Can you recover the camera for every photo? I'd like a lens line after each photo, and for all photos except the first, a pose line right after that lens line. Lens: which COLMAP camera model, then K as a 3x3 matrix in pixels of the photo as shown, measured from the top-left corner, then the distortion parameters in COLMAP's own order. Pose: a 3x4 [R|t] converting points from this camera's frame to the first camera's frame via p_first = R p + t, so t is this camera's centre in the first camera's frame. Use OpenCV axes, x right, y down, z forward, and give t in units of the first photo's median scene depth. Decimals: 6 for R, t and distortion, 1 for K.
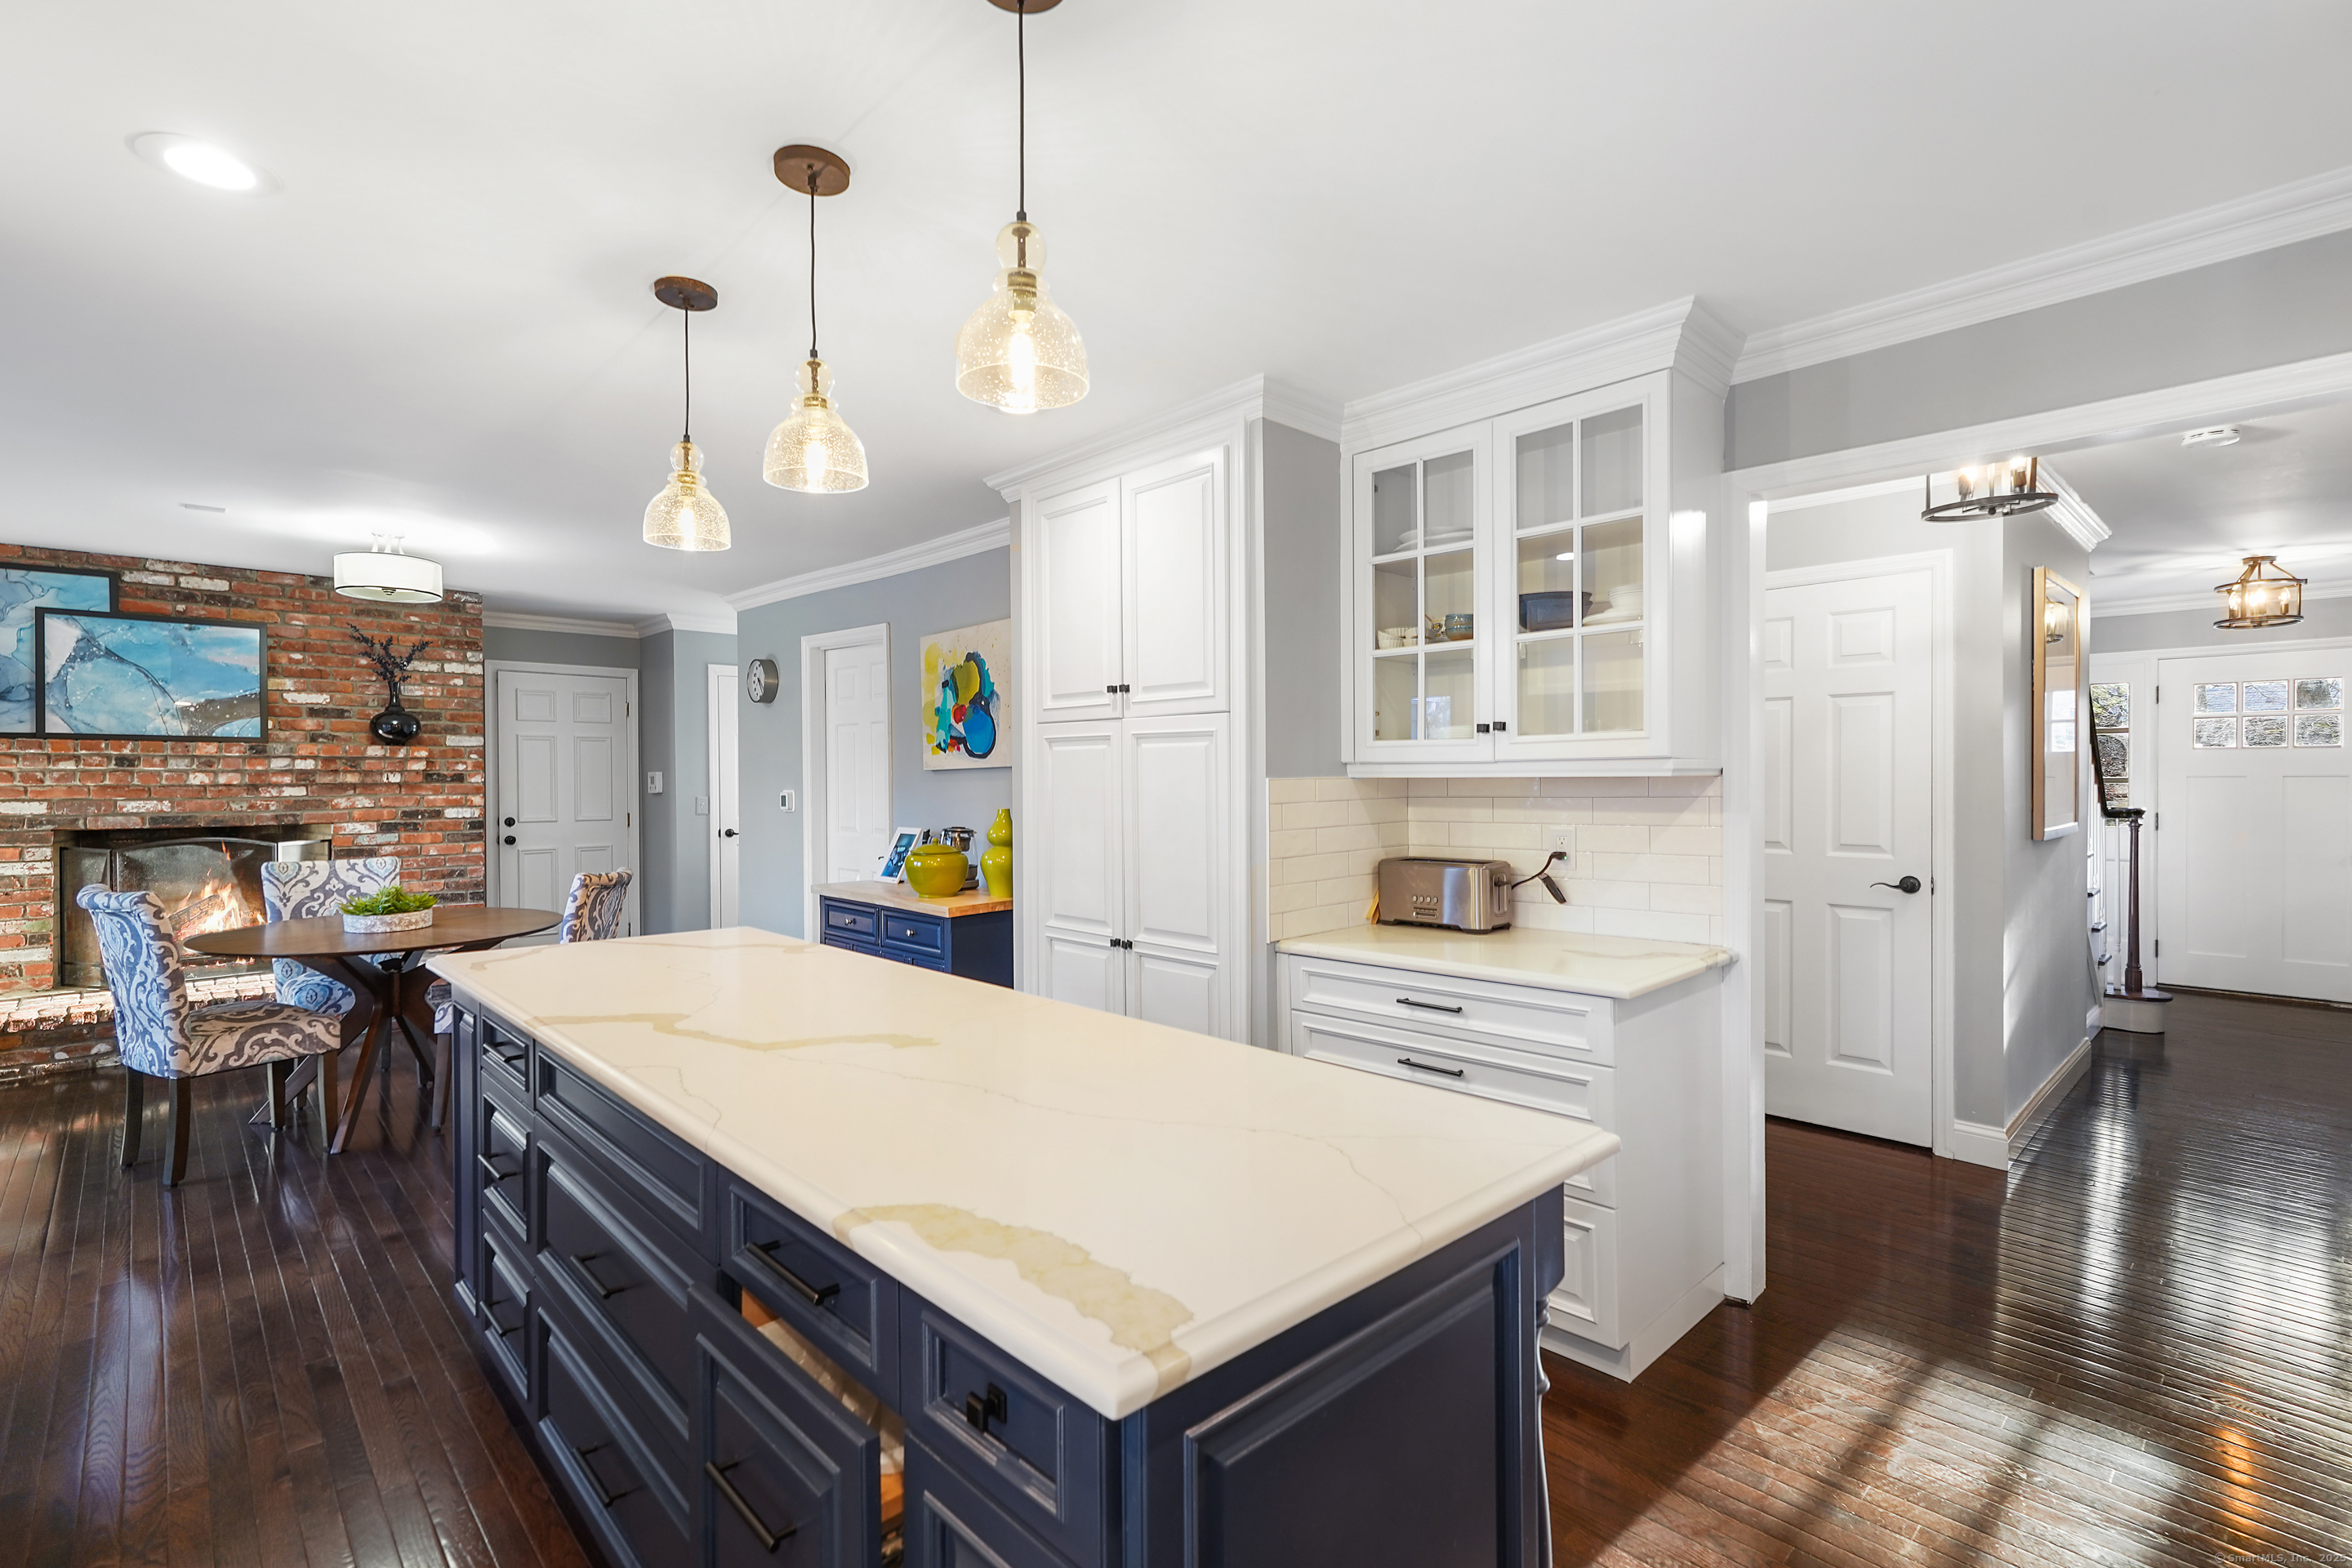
lens RADIAL K [[1077.9, 0, 1182.5], [0, 1077.9, 792.1], [0, 0, 1]] dist [0.001600, 0.006090]
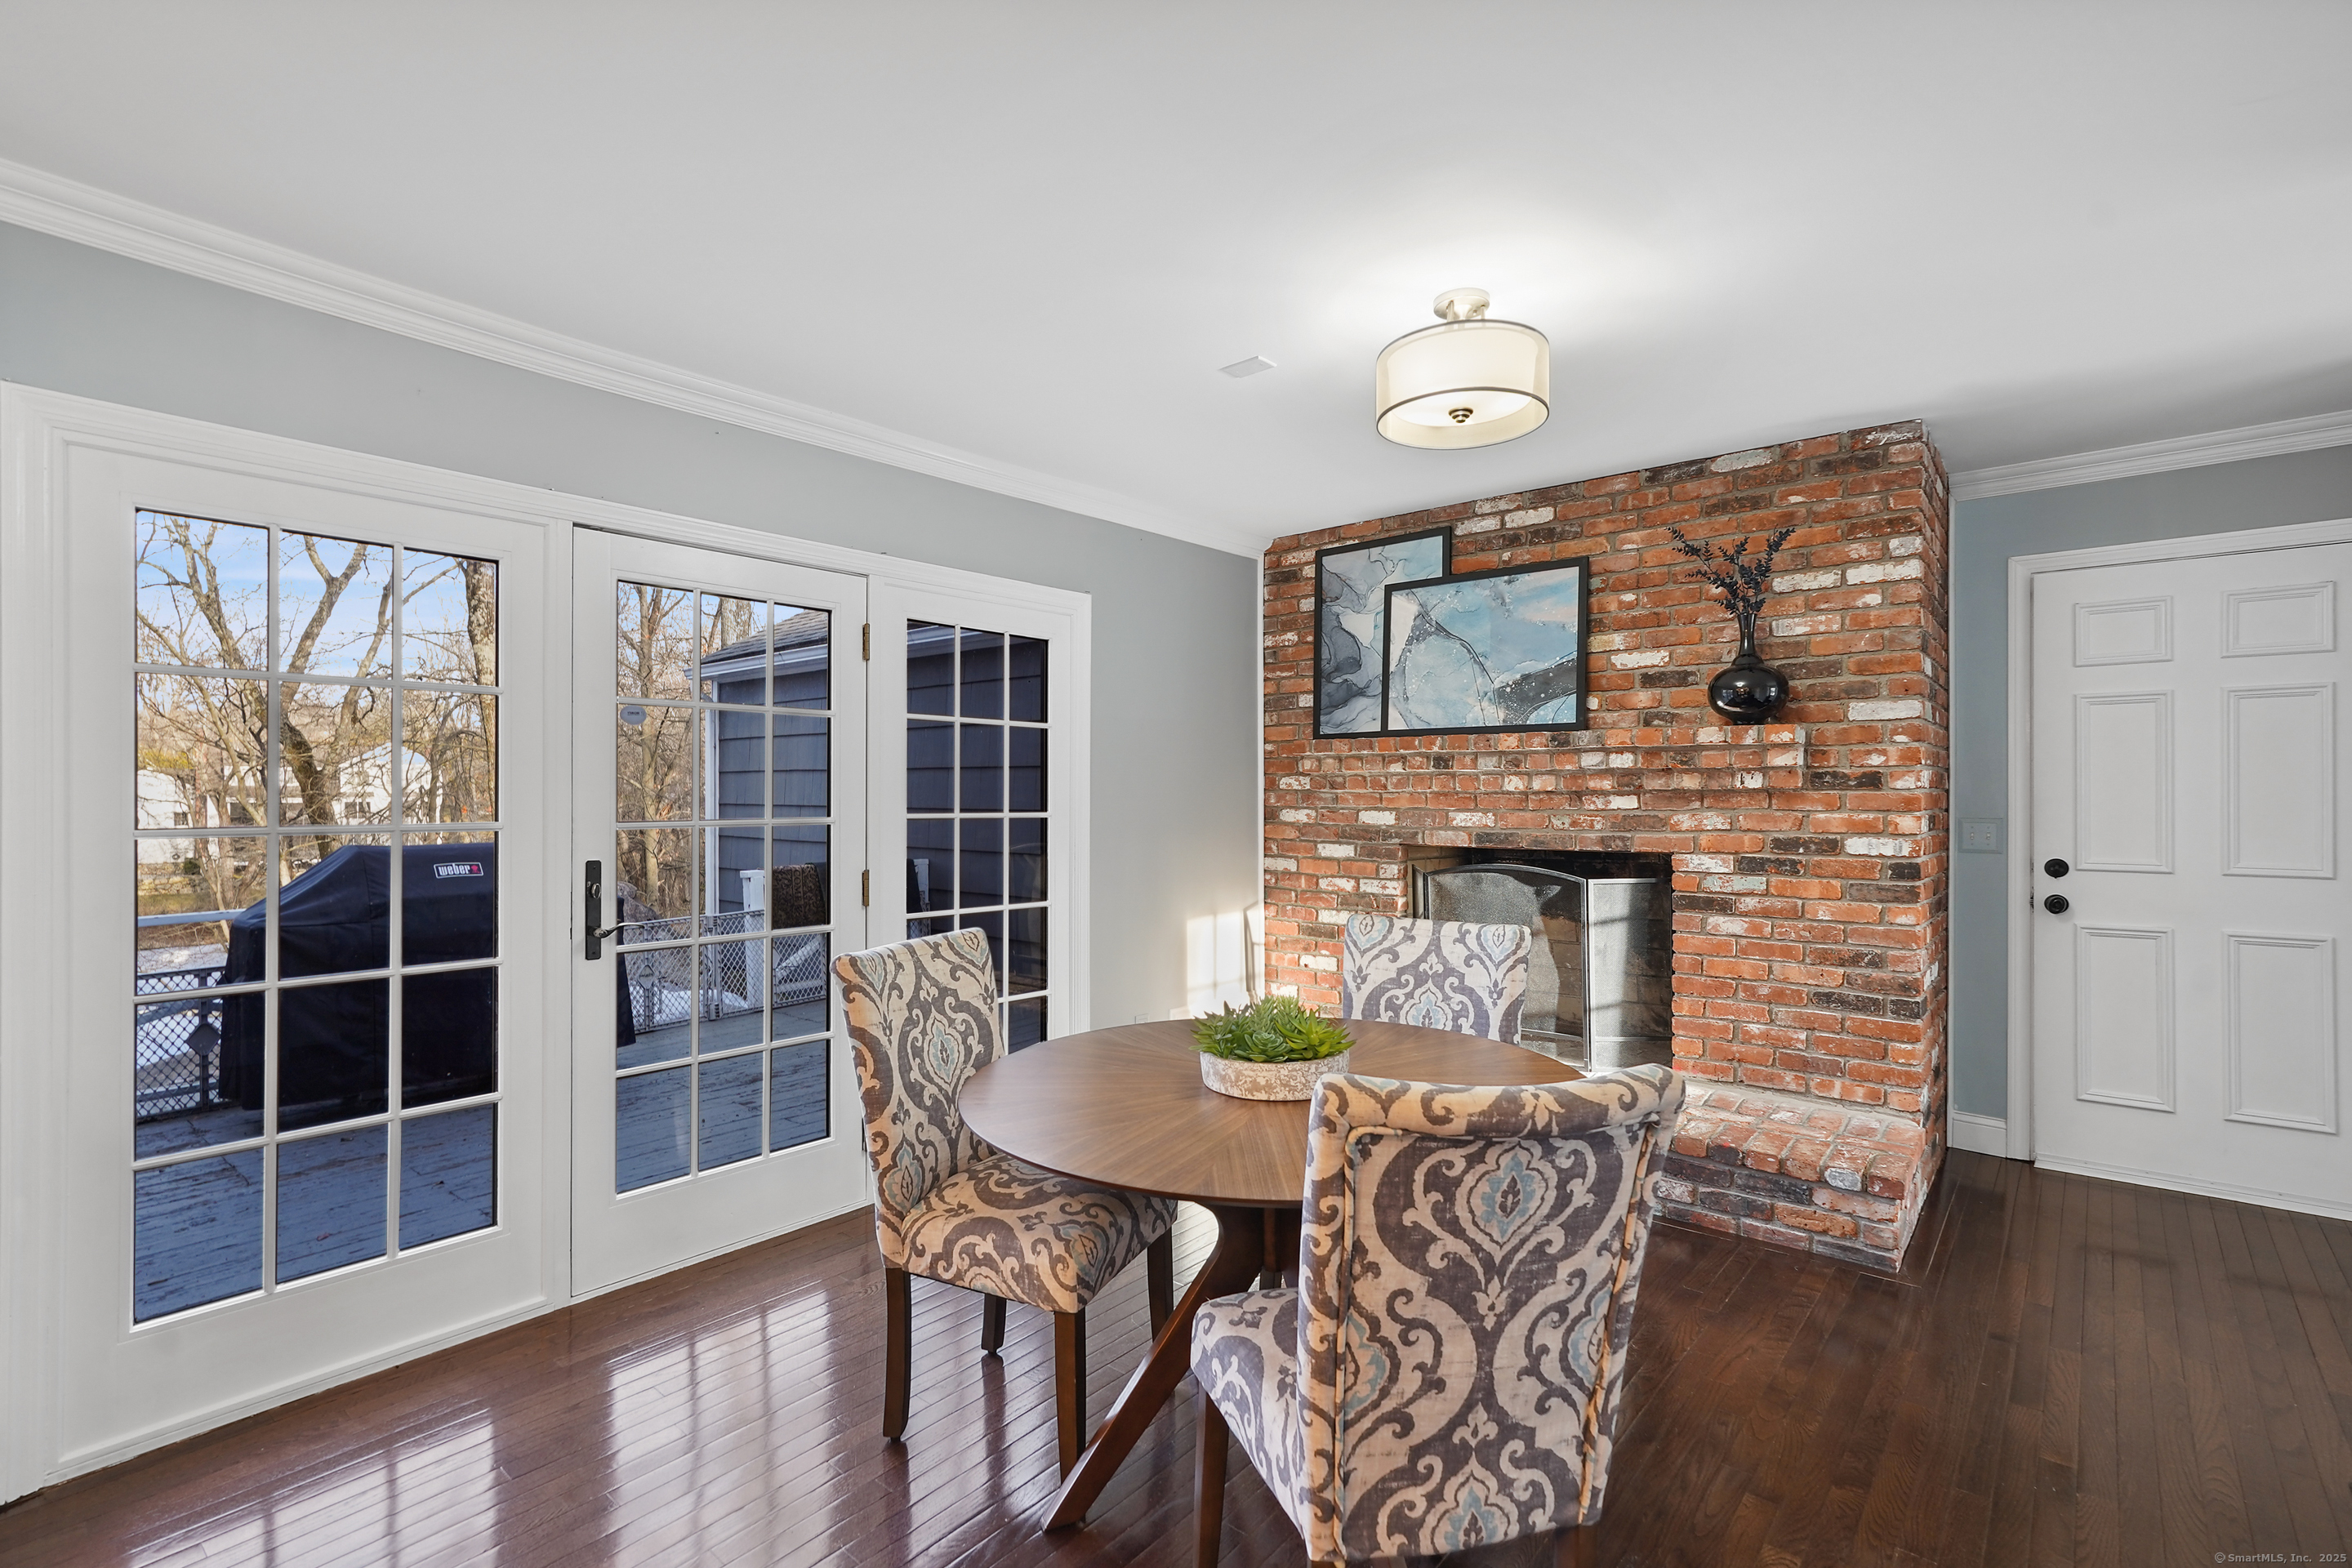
lens RADIAL K [[1077.9, 0, 1182.5], [0, 1077.9, 792.1], [0, 0, 1]] dist [0.001600, 0.006090]
pose [[0.088327, -0.000436, -0.996091, -0.193393], [-0.013691, 0.999905, -0.001652, -0.002179], [0.995997, 0.013783, 0.088312, 0.691578]]
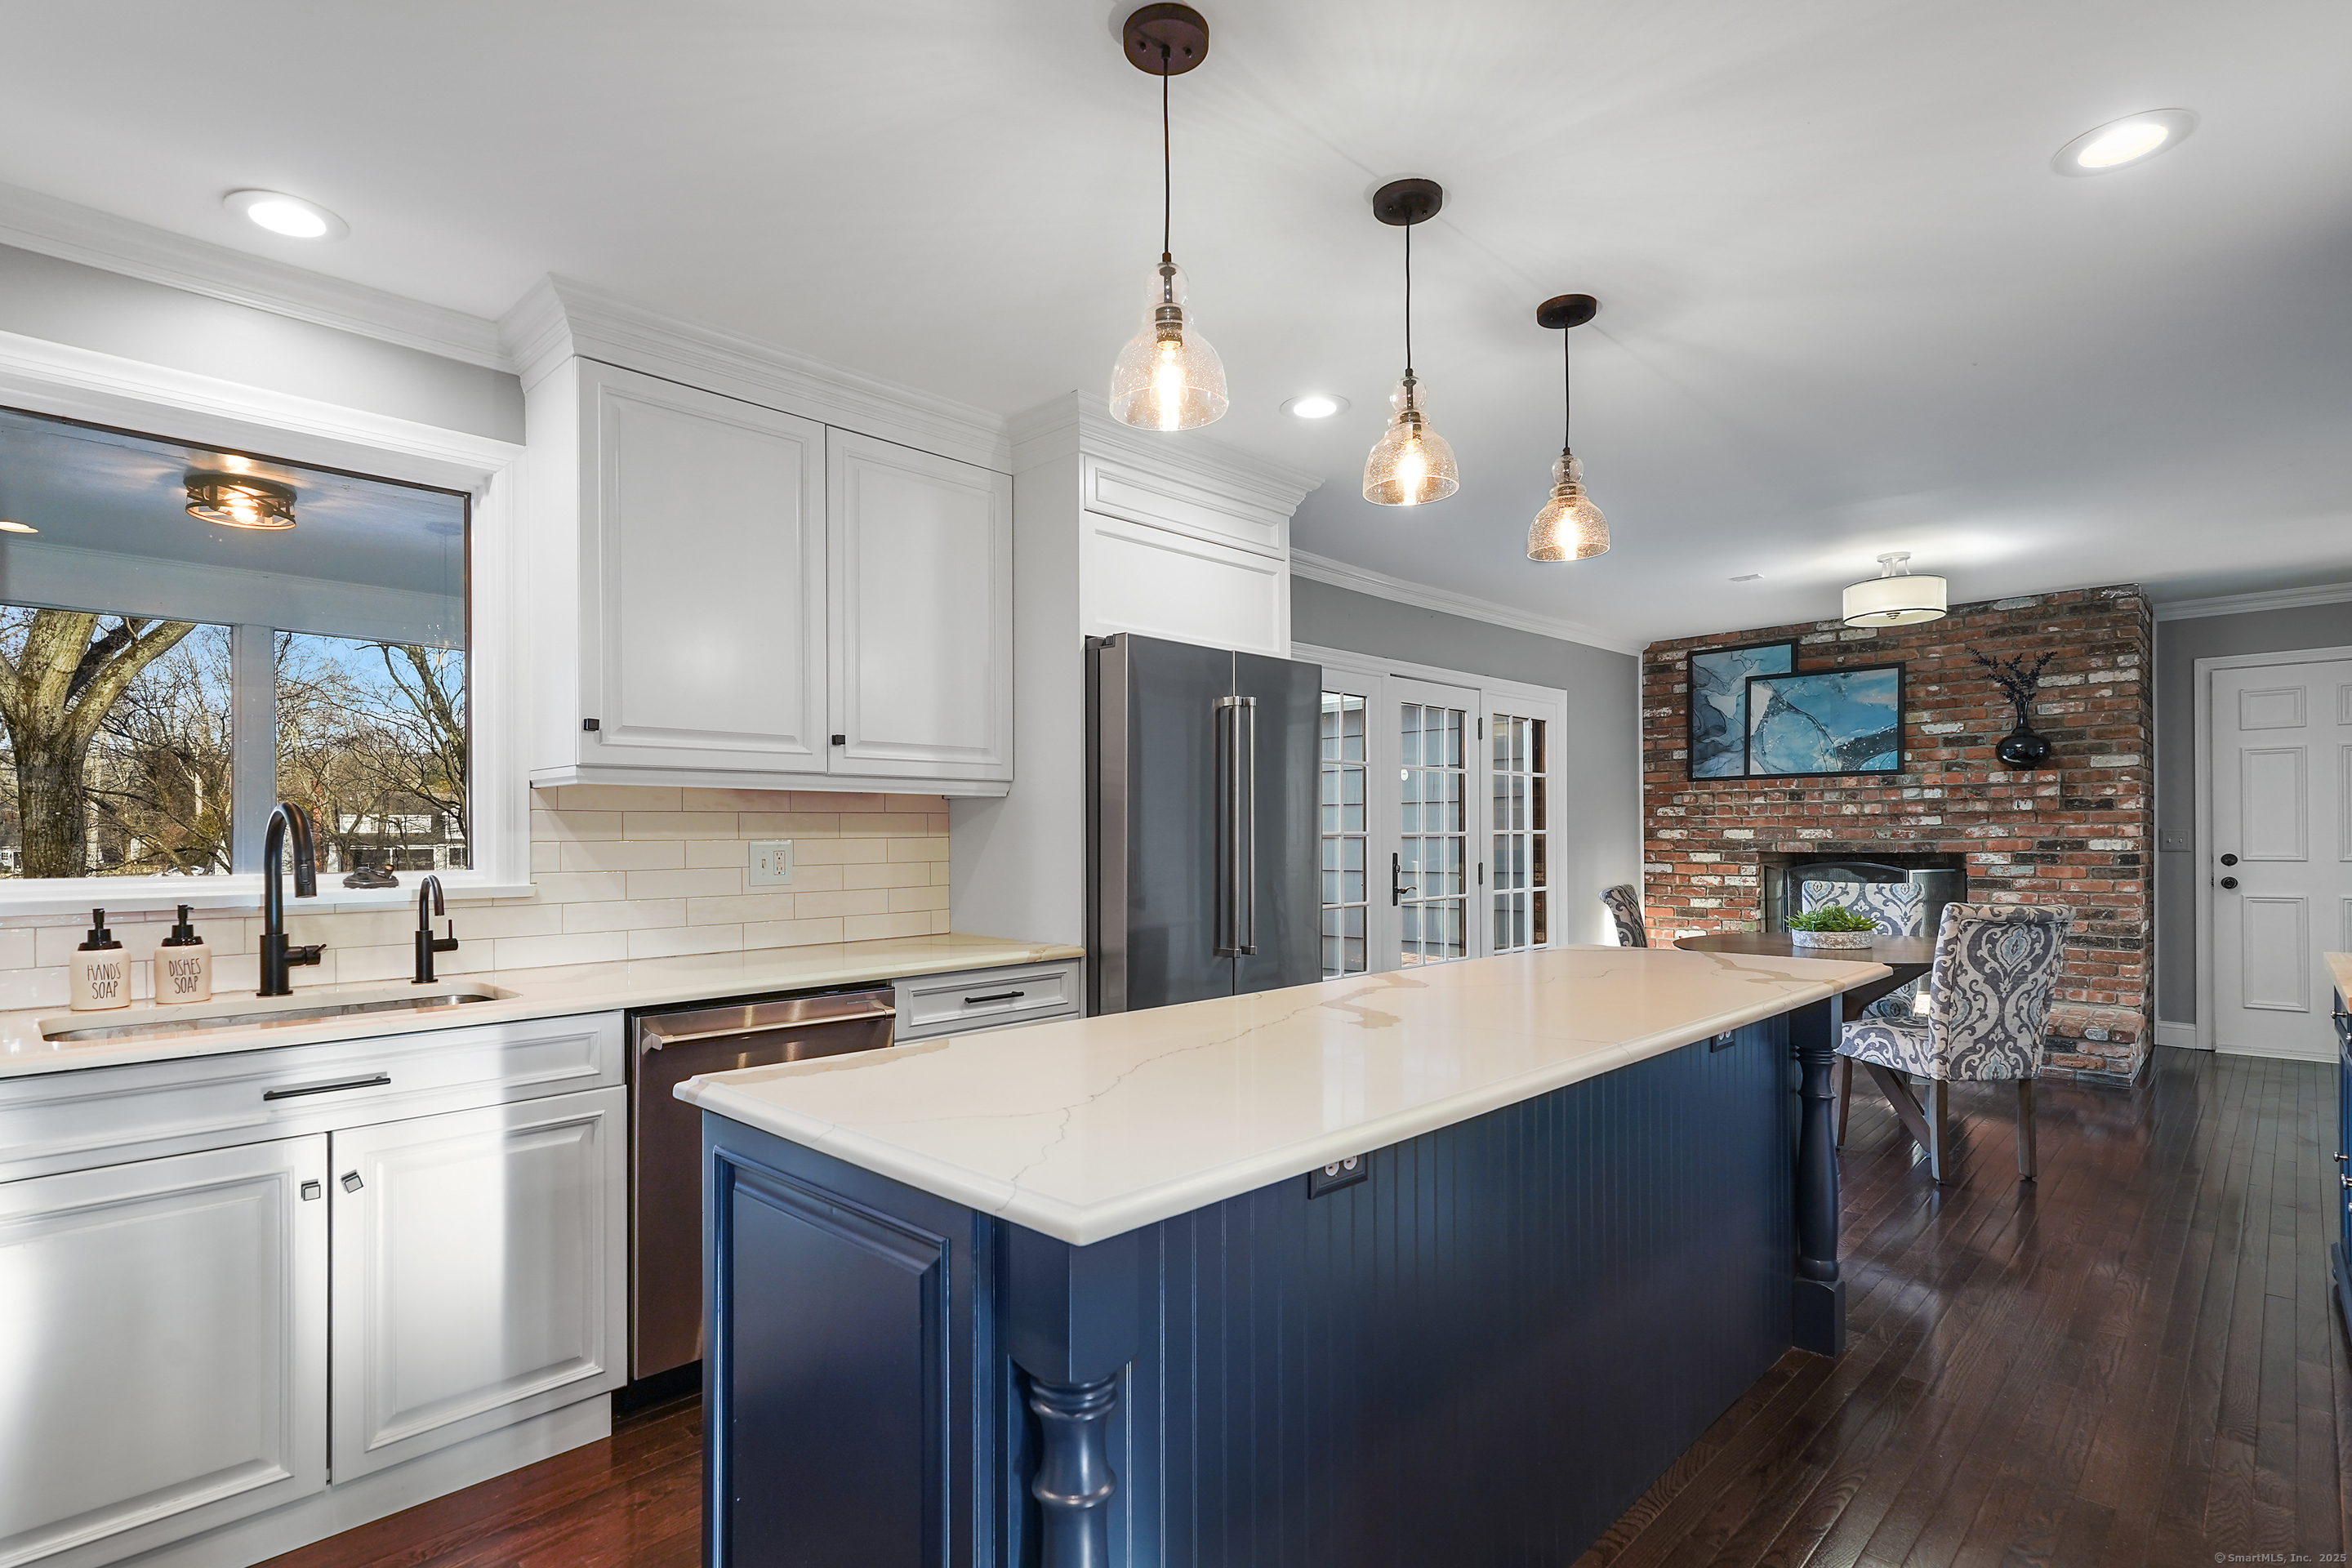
lens RADIAL K [[1168.8, 0, 1167.5], [0, 1168.8, 834.7], [0, 0, 1]] dist [0.015018, 0.000868]
pose [[0.029725, 0.000067, -0.999558, 0.278316], [-0.005621, 0.999984, -0.000100, 0.017451], [0.999542, 0.005622, 0.029725, 0.251370]]
